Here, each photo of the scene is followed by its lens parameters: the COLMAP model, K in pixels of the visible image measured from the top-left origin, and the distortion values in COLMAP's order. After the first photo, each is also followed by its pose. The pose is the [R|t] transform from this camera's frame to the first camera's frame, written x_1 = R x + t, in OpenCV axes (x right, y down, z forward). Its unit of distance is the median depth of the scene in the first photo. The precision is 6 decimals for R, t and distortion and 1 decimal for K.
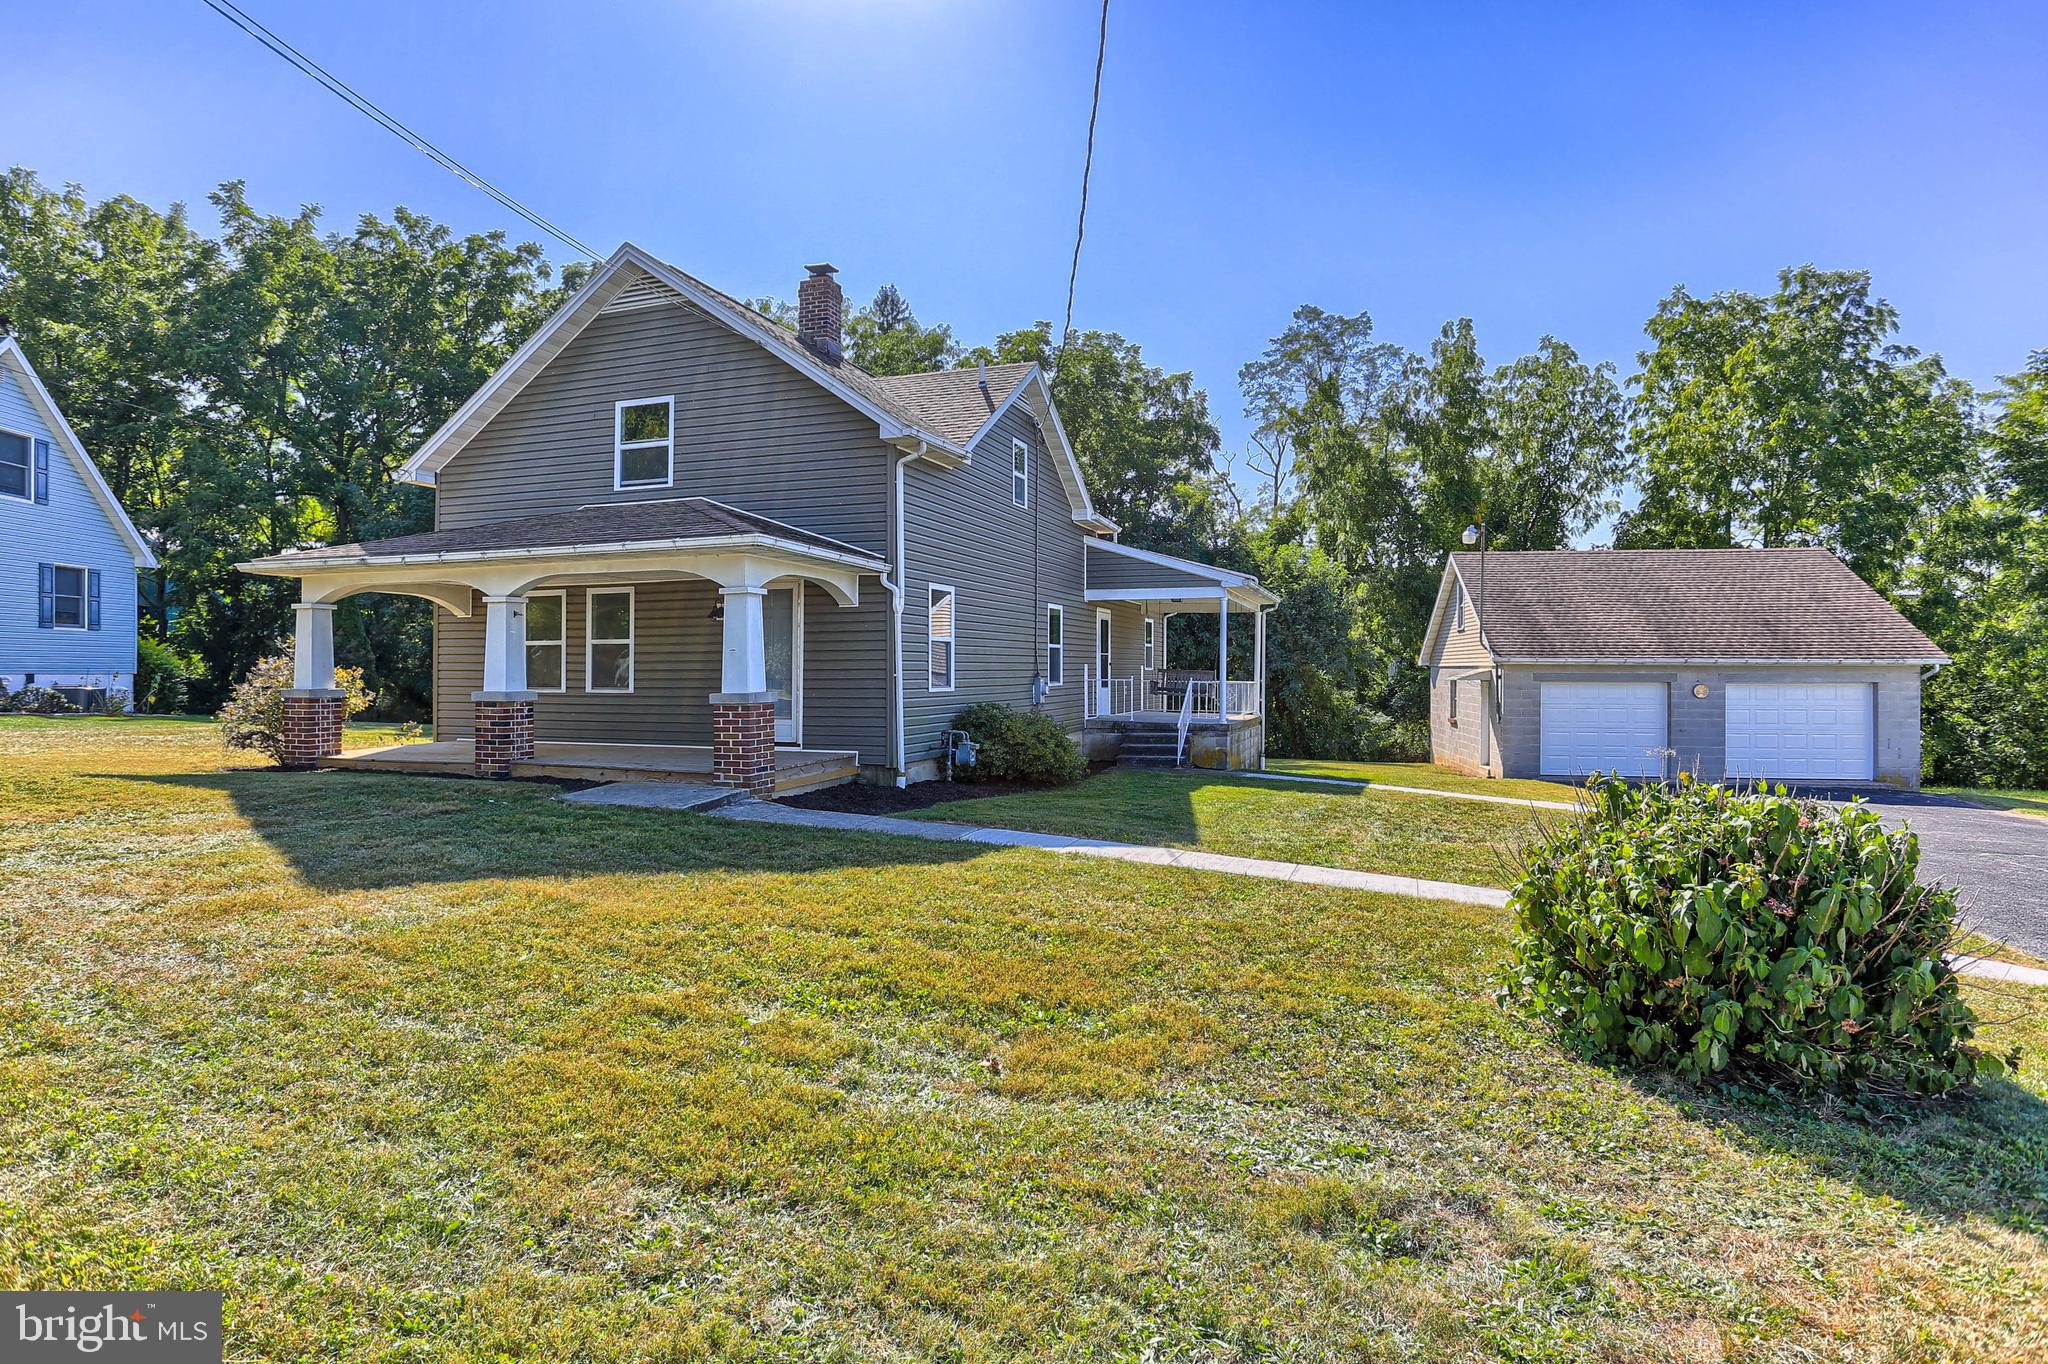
lens RADIAL K [[1028.5, 0, 1022.4], [0, 1028.5, 672.1], [0, 0, 1]] dist [-0.031047, 0.012893]
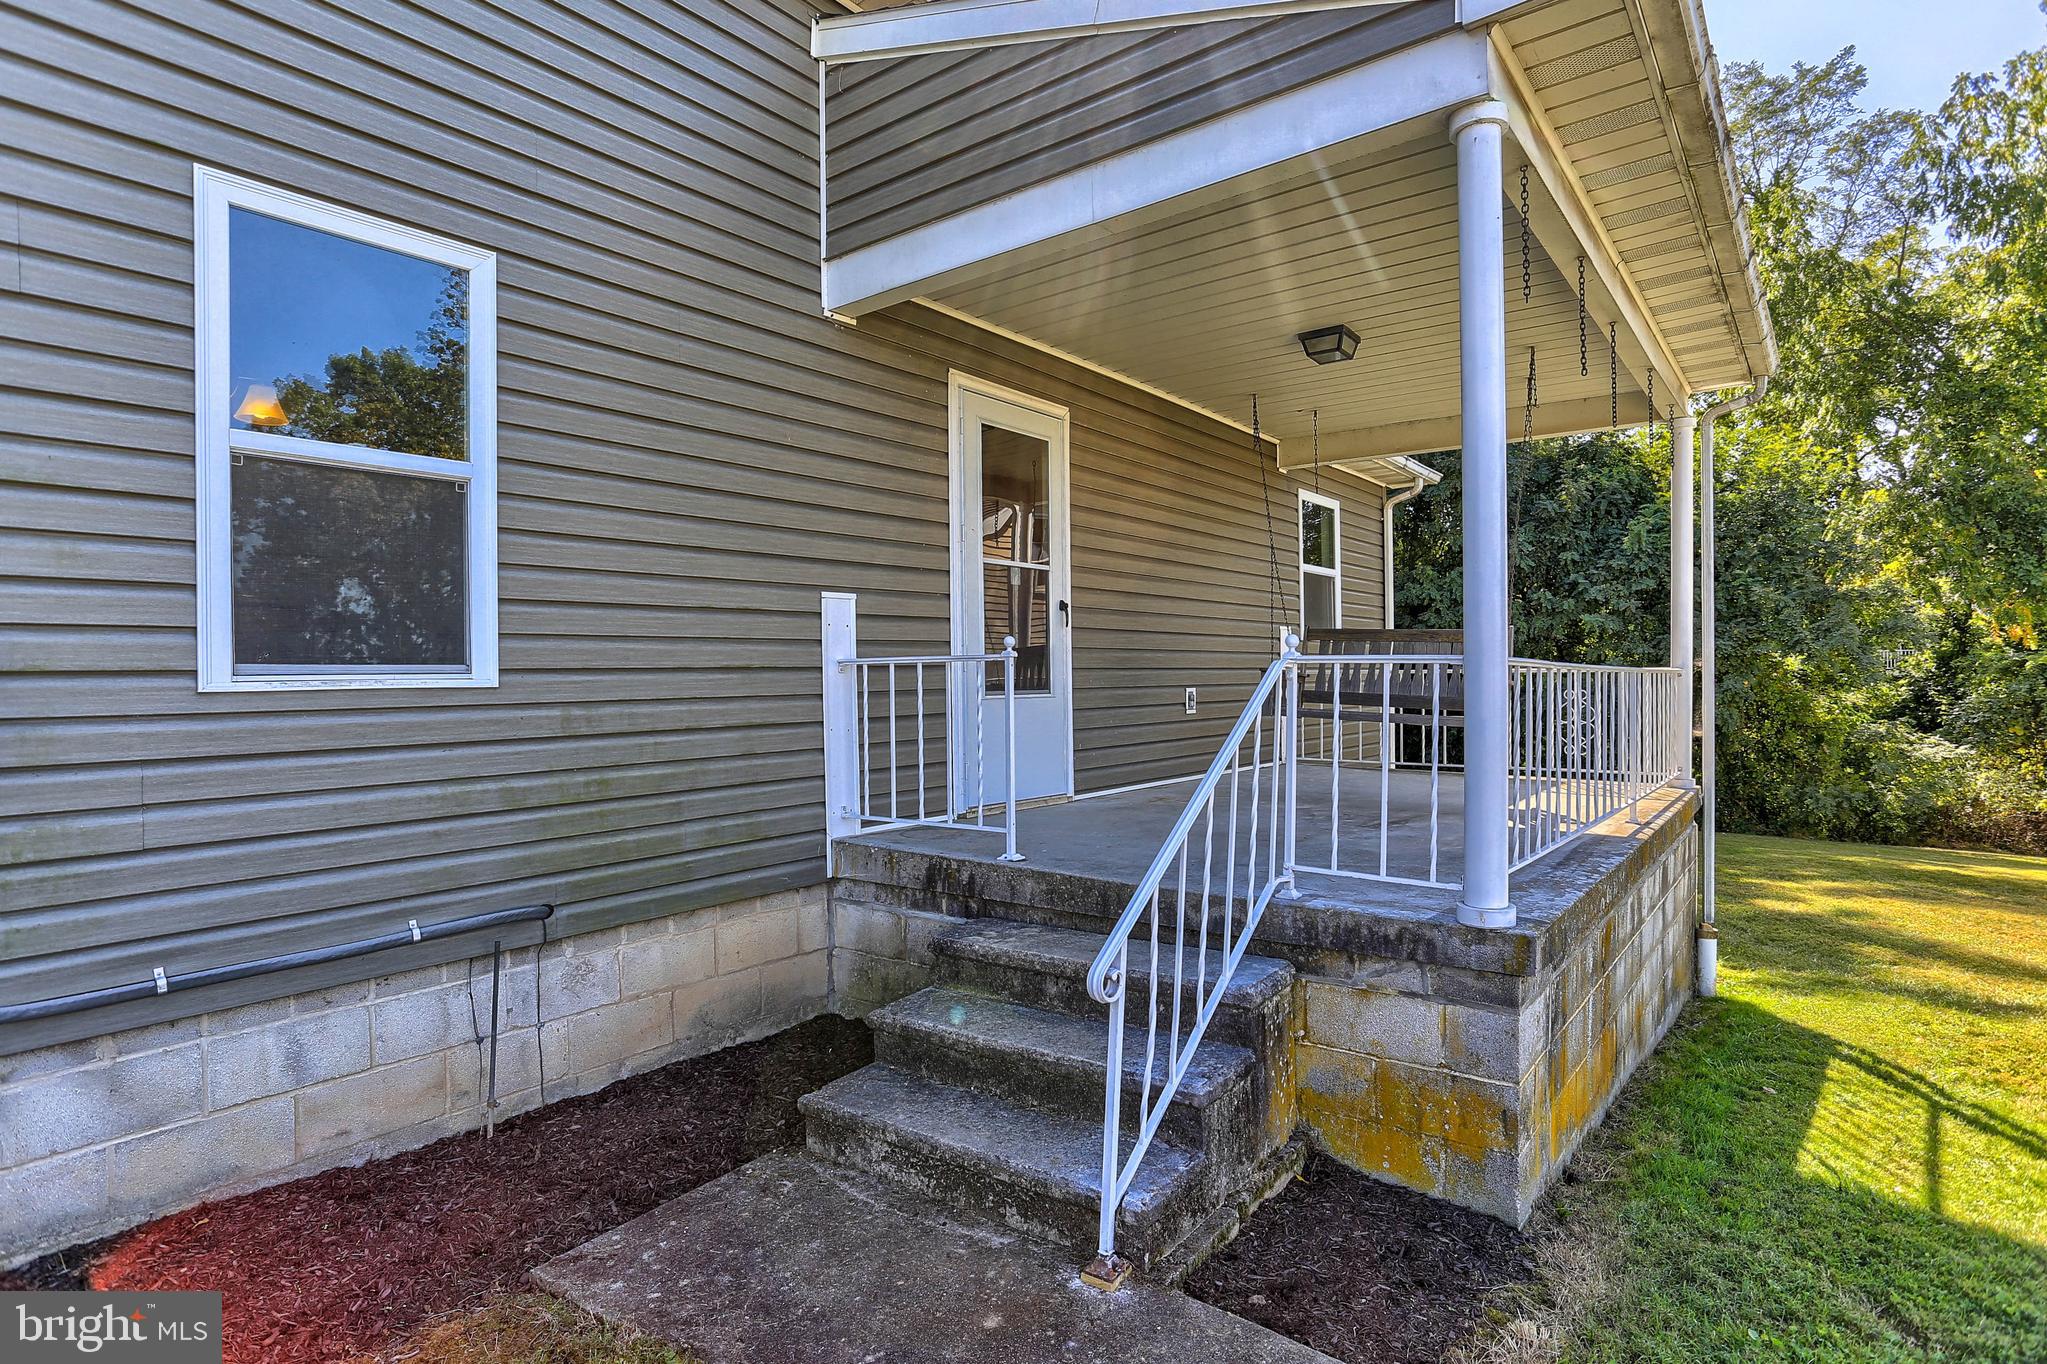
lens RADIAL K [[1028.0, 0, 997.7], [0, 1028.0, 671.9], [0, 0, 1]] dist [-0.031047, 0.012893]
pose [[0.943865, -0.007851, -0.330237, 0.146453], [0.007996, 0.999968, -0.000921, 0.008529], [0.330234, -0.001771, 0.943897, 0.690245]]
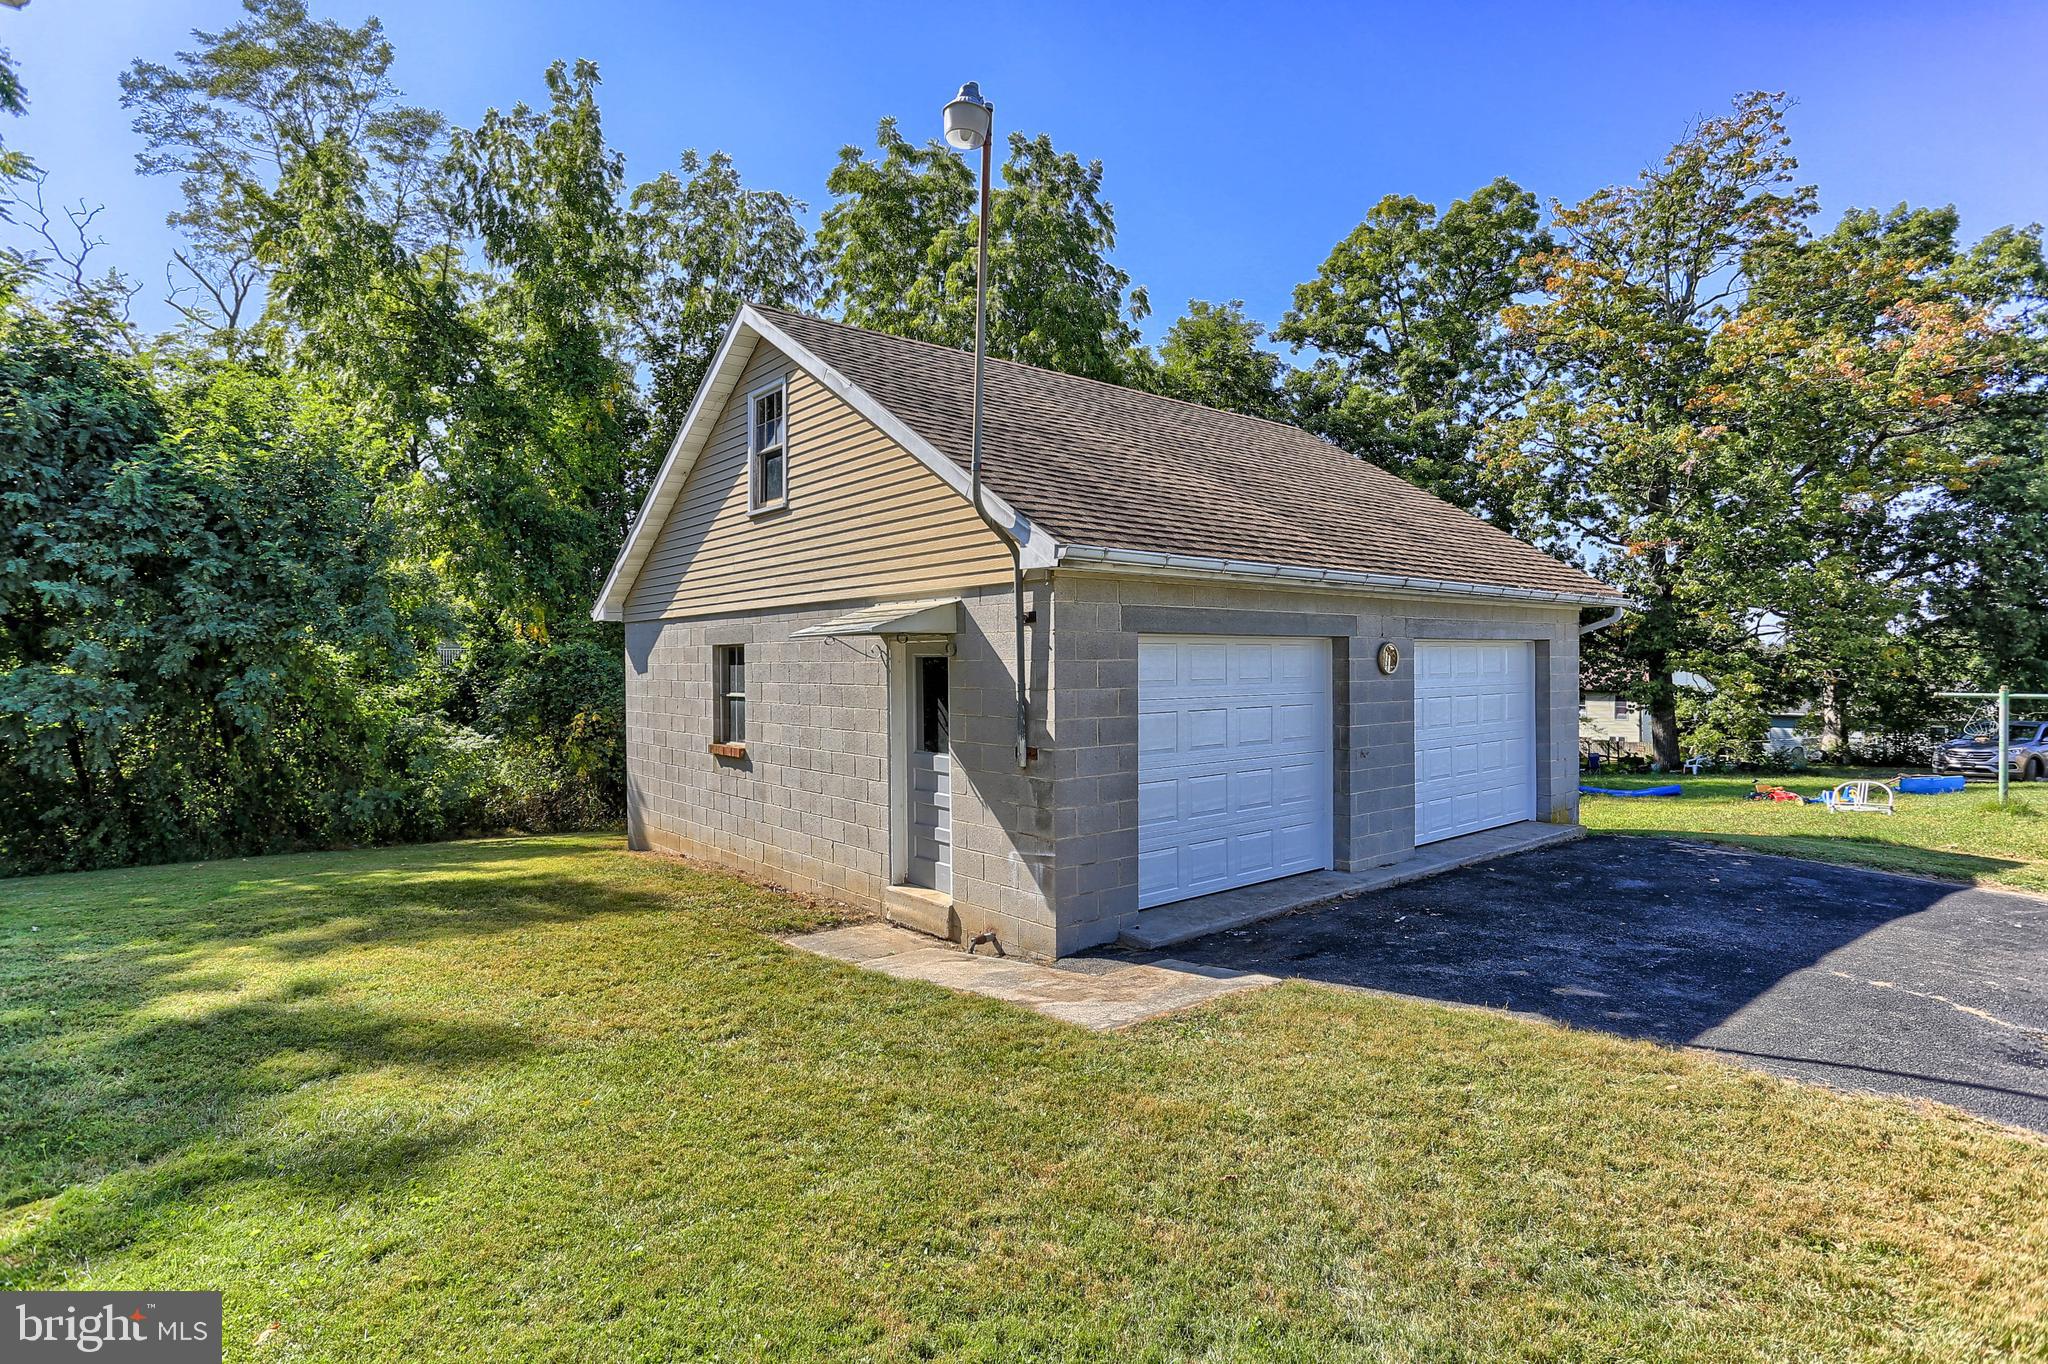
lens RADIAL K [[1040.7, 0, 1037.8], [0, 1040.7, 683.8], [0, 0, 1]] dist [-0.015460, 0.004841]
pose [[0.624920, -0.019105, 0.780455, 0.230717], [0.008348, 0.999807, 0.017790, 0.019922], [-0.780644, -0.004602, 0.624959, 0.834496]]
